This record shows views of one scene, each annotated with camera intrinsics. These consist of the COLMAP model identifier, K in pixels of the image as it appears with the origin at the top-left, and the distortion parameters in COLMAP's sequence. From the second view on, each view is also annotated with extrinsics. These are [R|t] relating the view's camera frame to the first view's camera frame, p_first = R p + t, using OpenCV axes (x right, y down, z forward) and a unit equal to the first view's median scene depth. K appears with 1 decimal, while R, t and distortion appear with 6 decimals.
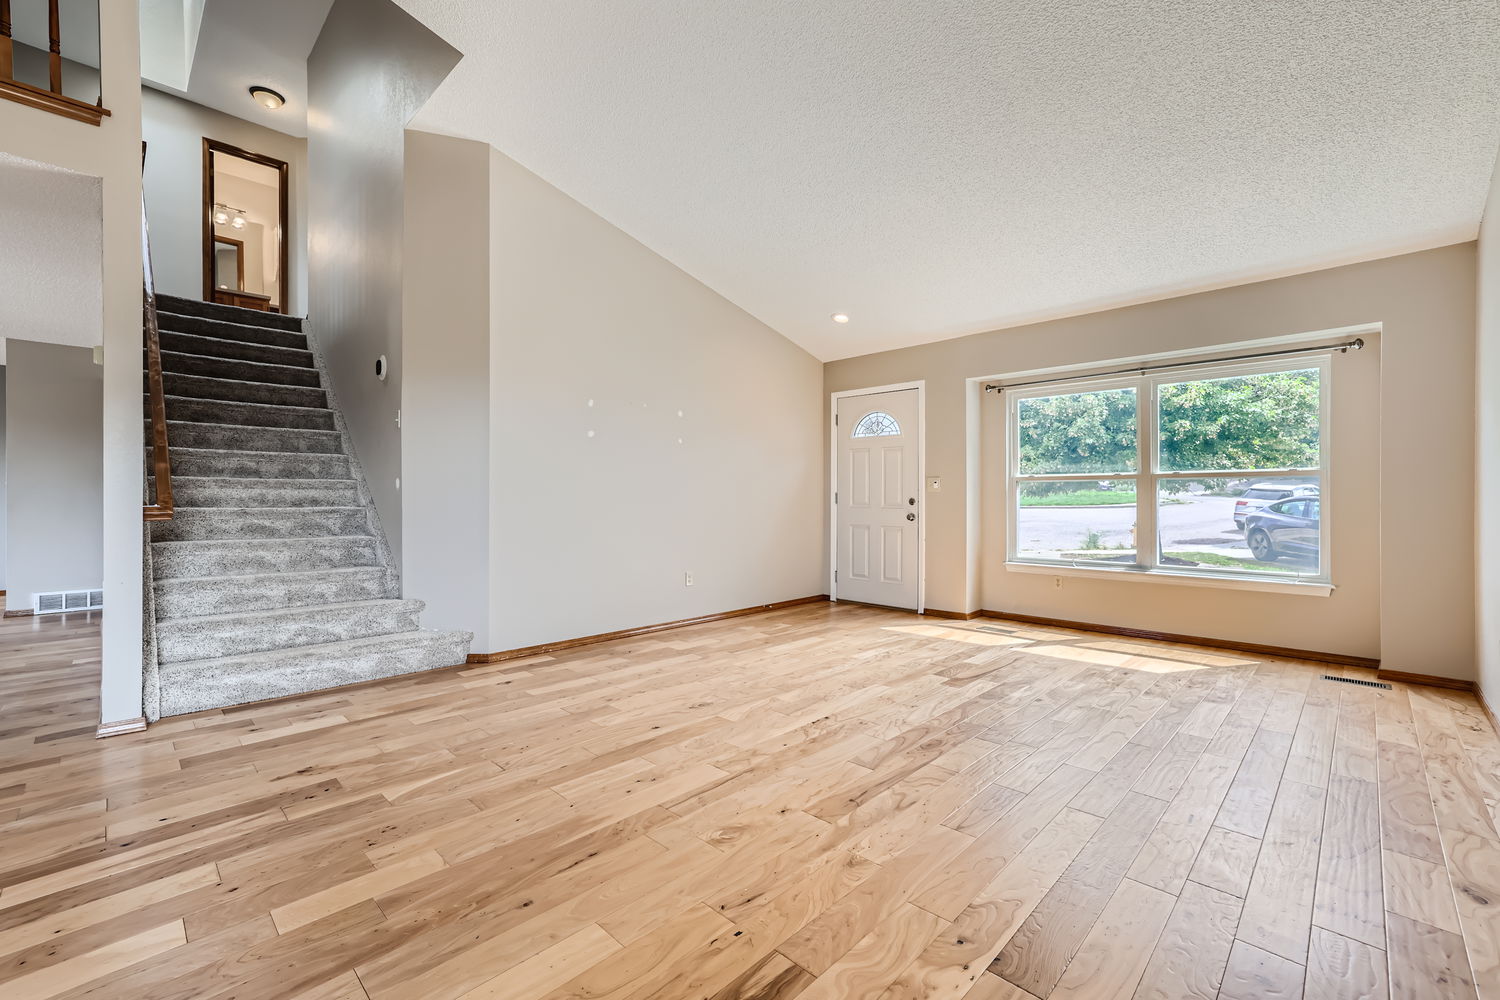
lens RADIAL K [[642.1, 0, 740.9], [0, 642.1, 499.0], [0, 0, 1]] dist [-0.018979, 0.018781]
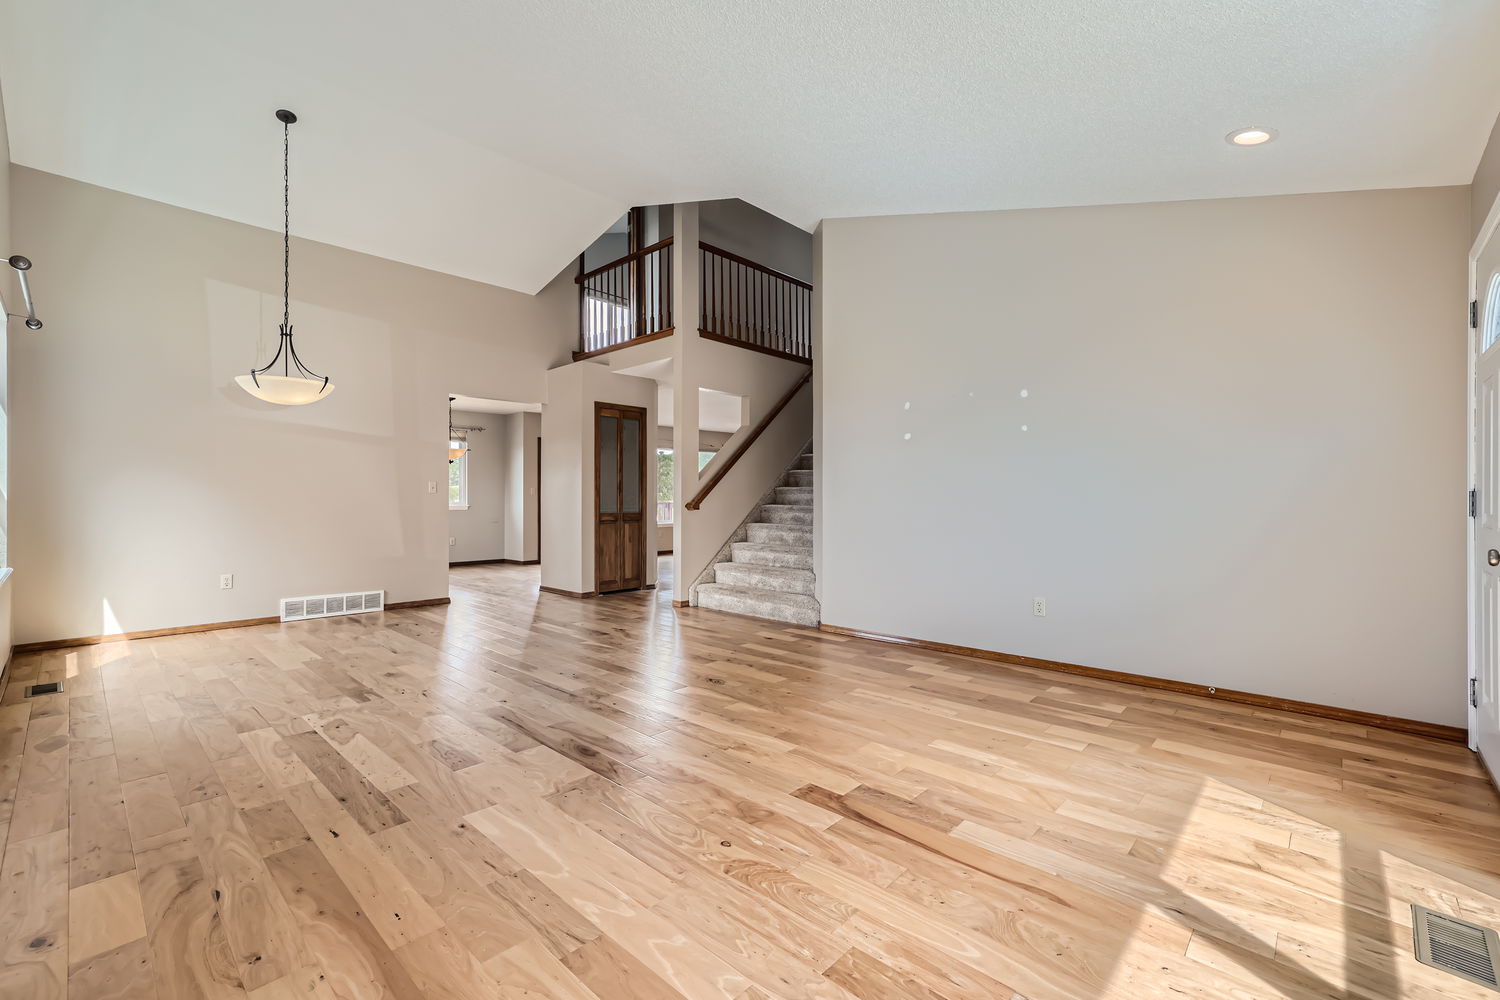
lens RADIAL K [[642.1, 0, 740.9], [0, 642.1, 499.0], [0, 0, 1]] dist [-0.018979, 0.018781]
pose [[0.007191, -0.000018, -0.999974, 1.087663], [0.003693, 0.999993, 0.000008, -0.006374], [0.999967, -0.003693, 0.007191, 1.036203]]
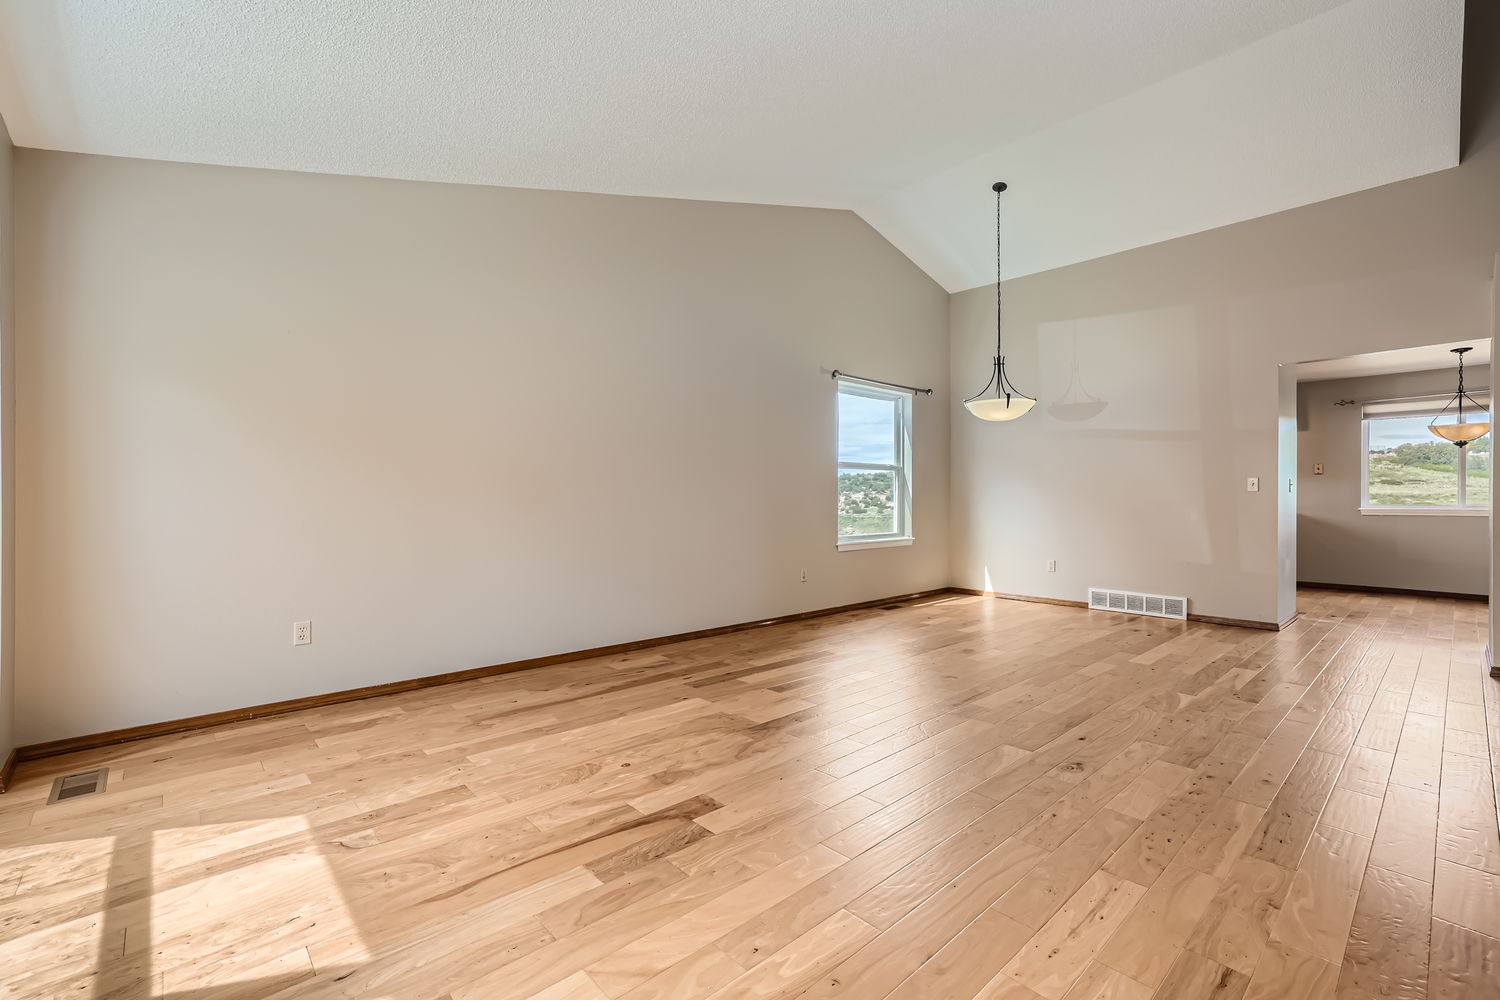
lens RADIAL K [[642.1, 0, 740.9], [0, 642.1, 499.0], [0, 0, 1]] dist [-0.018979, 0.018781]
pose [[-0.997811, 0.000258, 0.066133, 0.285415], [-0.000099, 0.999985, -0.005390, 0.000635], [-0.066133, -0.005385, -0.997796, 1.800144]]
